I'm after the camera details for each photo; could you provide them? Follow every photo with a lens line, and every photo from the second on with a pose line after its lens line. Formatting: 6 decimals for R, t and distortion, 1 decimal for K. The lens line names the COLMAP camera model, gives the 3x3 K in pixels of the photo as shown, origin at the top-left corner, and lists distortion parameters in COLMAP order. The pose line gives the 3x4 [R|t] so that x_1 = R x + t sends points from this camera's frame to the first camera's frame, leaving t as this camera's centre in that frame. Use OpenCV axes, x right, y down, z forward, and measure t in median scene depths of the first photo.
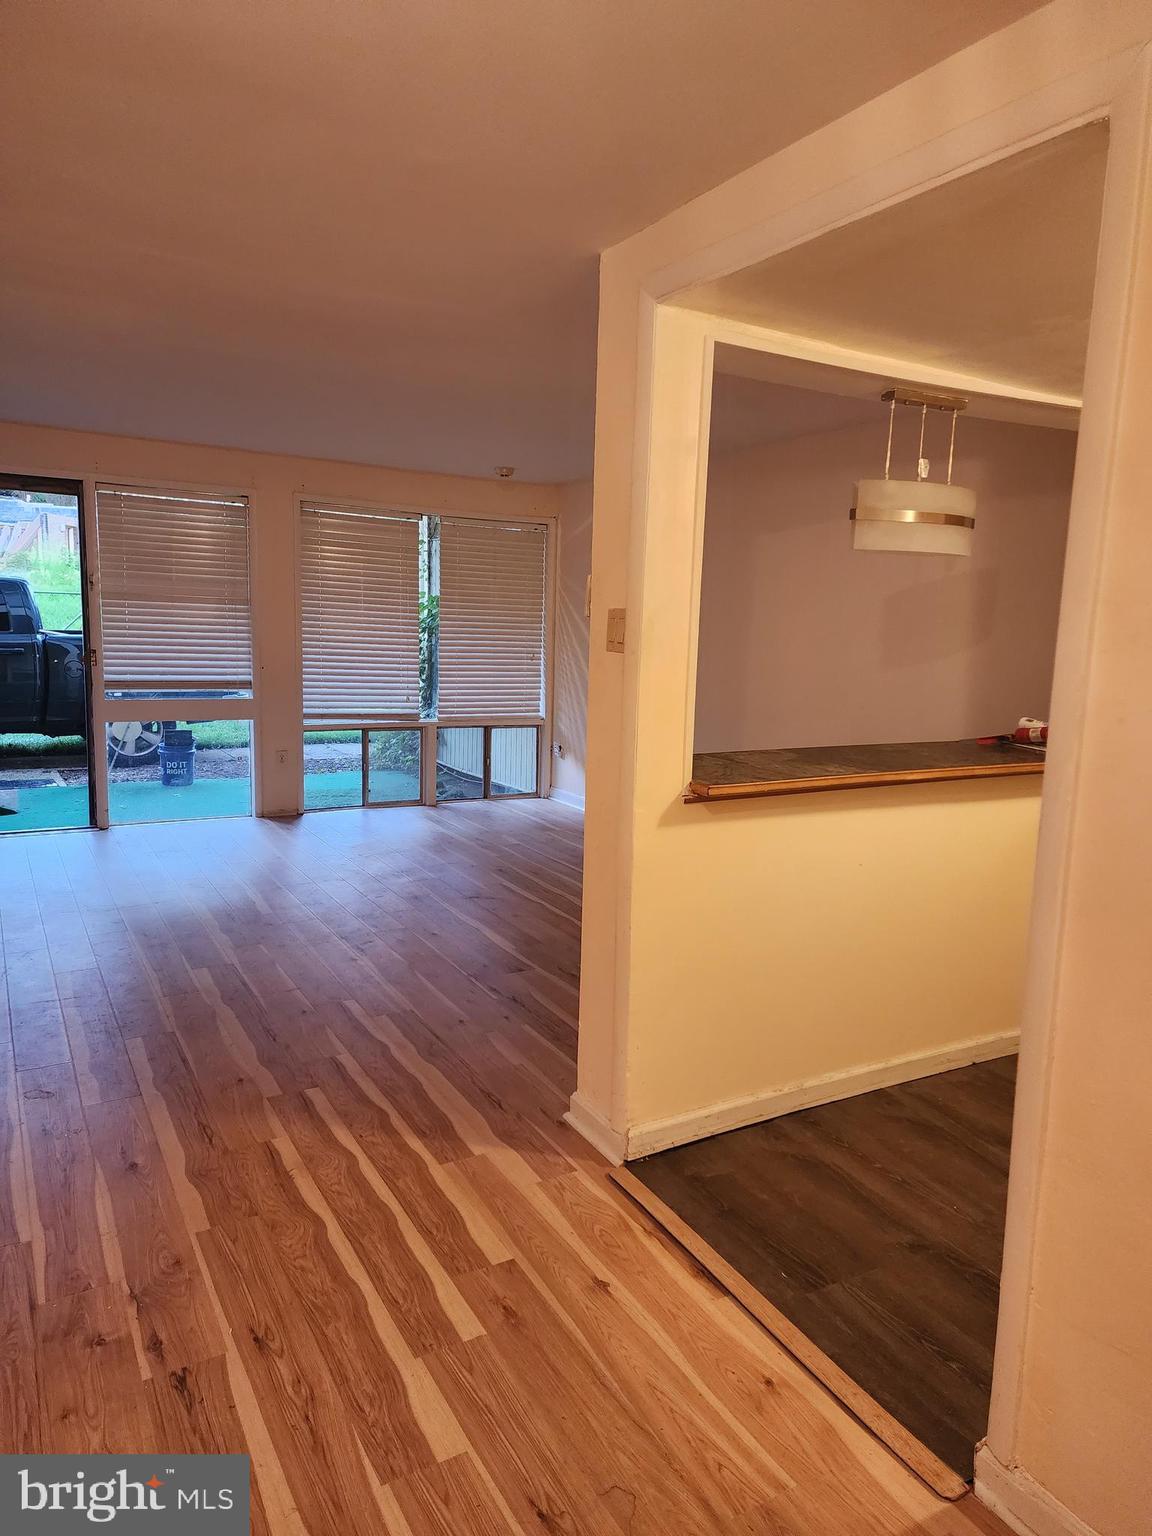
lens RADIAL K [[998.5, 0, 572.0], [0, 998.5, 760.7], [0, 0, 1]] dist [0.070715, -0.069482]
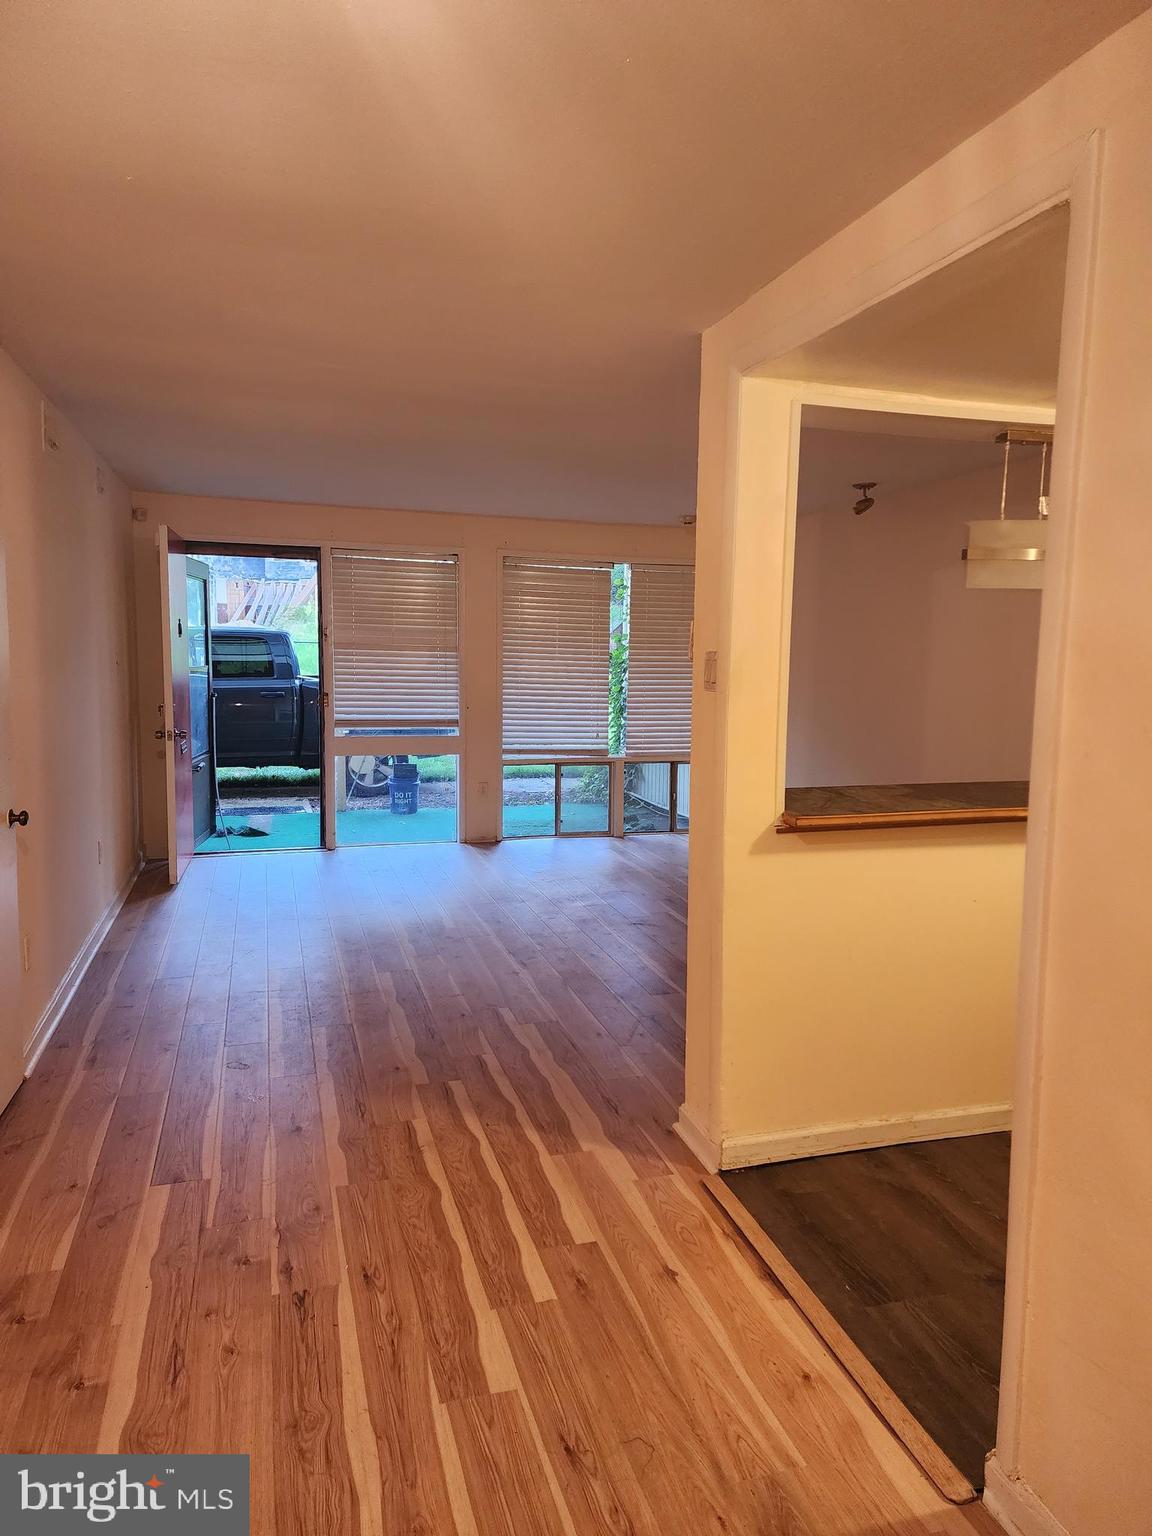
lens RADIAL K [[994.1, 0, 568.9], [0, 994.1, 759.3], [0, 0, 1]] dist [0.066876, -0.070311]
pose [[0.972368, 0.006505, -0.233363, 0.145172], [-0.015410, 0.999220, -0.036357, 0.006100], [0.232944, 0.038949, 0.971710, -0.082593]]
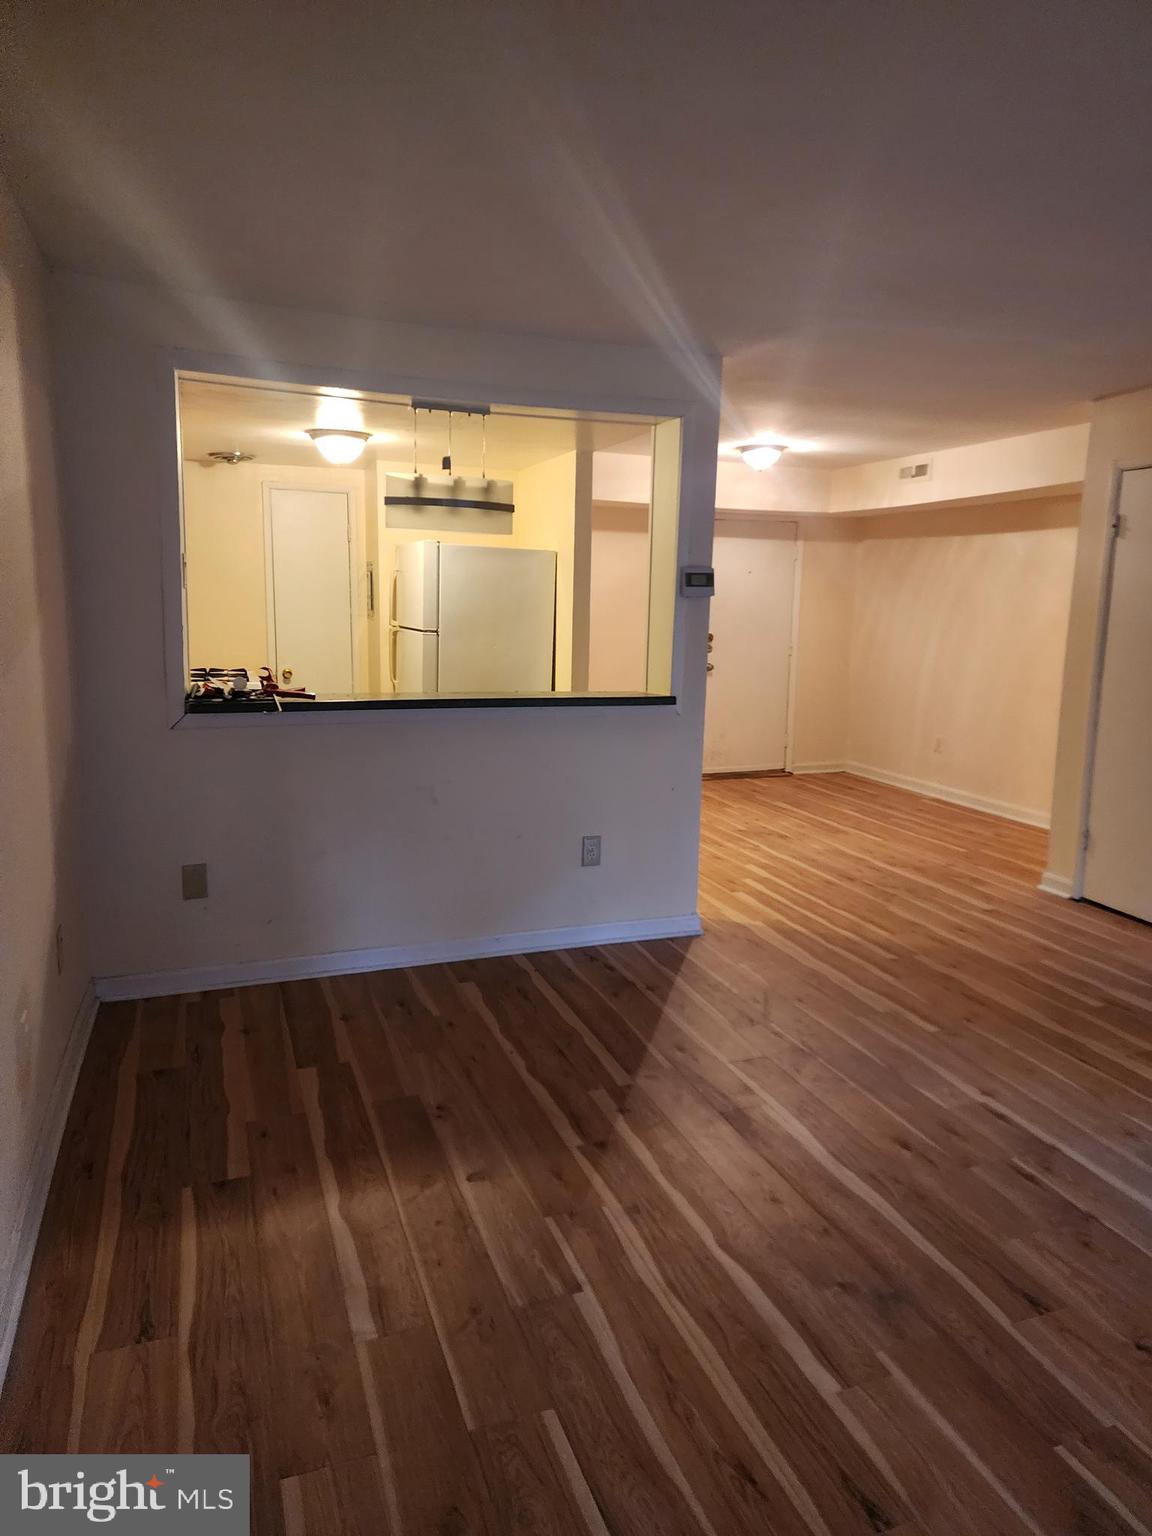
lens RADIAL K [[994.1, 0, 568.9], [0, 994.1, 759.3], [0, 0, 1]] dist [0.066876, -0.070311]
pose [[-0.982949, -0.079959, 0.165582, -0.038193], [-0.025347, 0.950826, 0.308688, -0.382973], [-0.182122, 0.299227, -0.936640, 2.621547]]
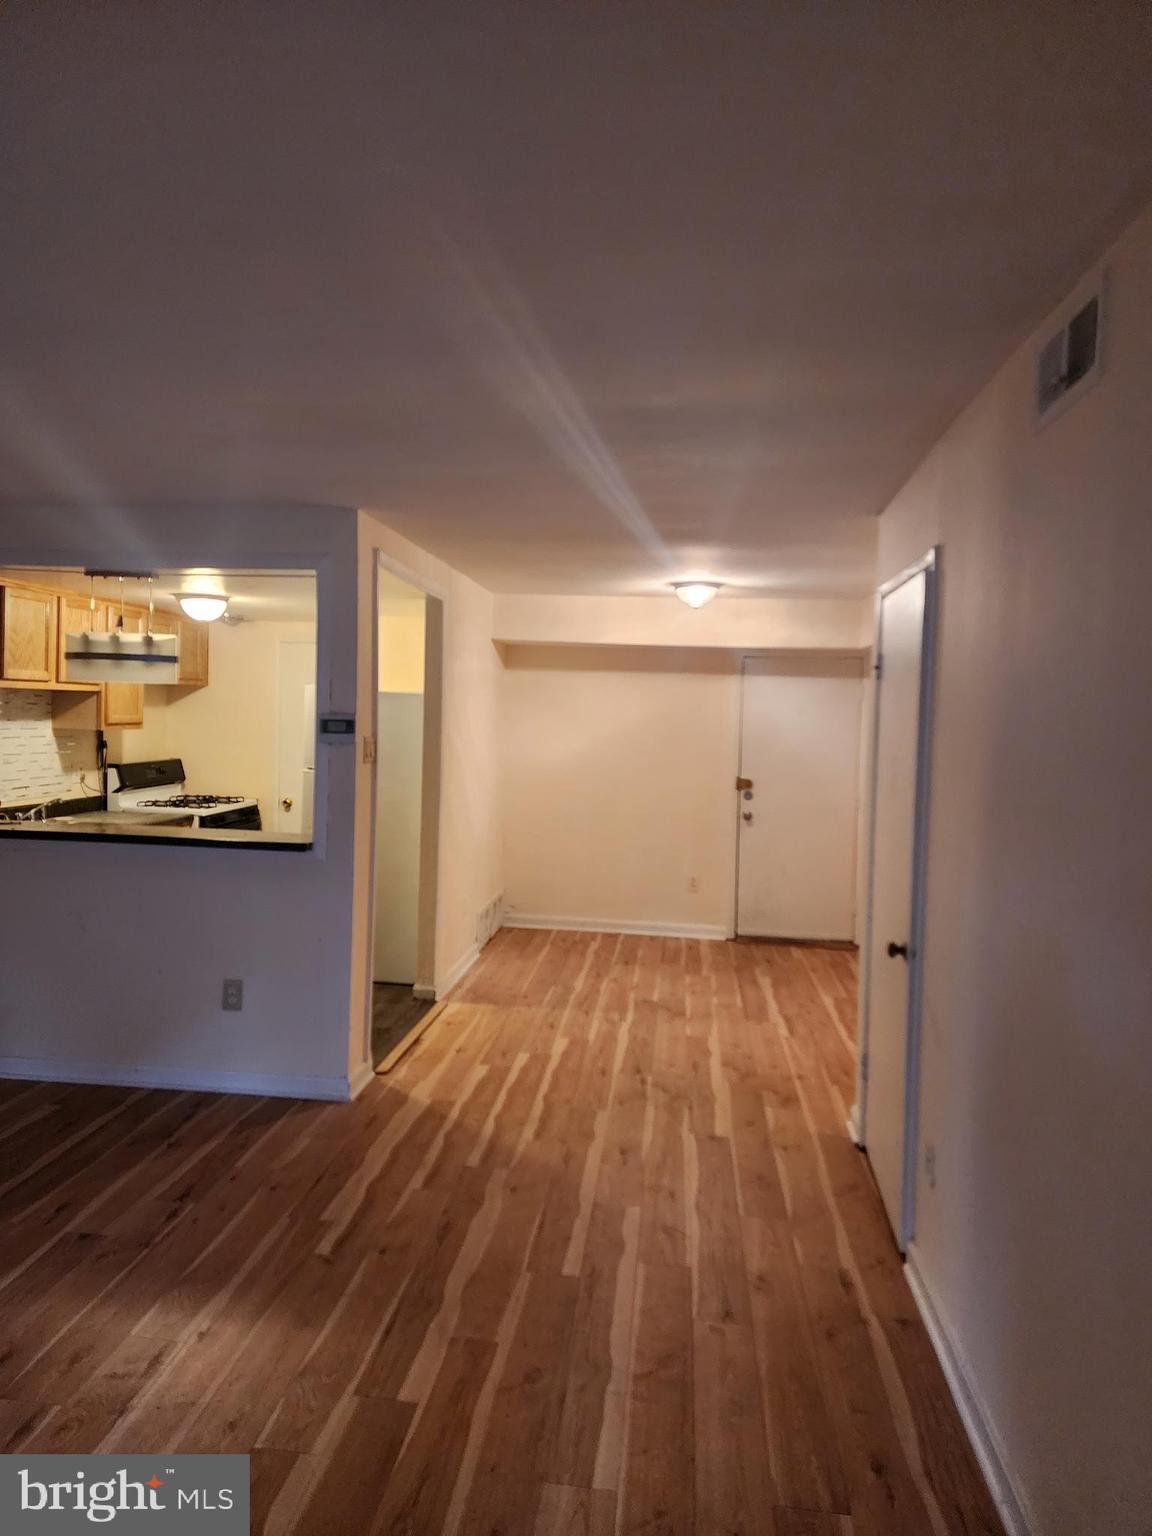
lens RADIAL K [[998.5, 0, 572.0], [0, 998.5, 760.7], [0, 0, 1]] dist [0.070715, -0.069482]
pose [[-0.800956, -0.084218, 0.592770, -1.158479], [0.032097, 0.982594, 0.182972, -0.393181], [-0.597862, 0.165579, -0.784312, 2.047180]]
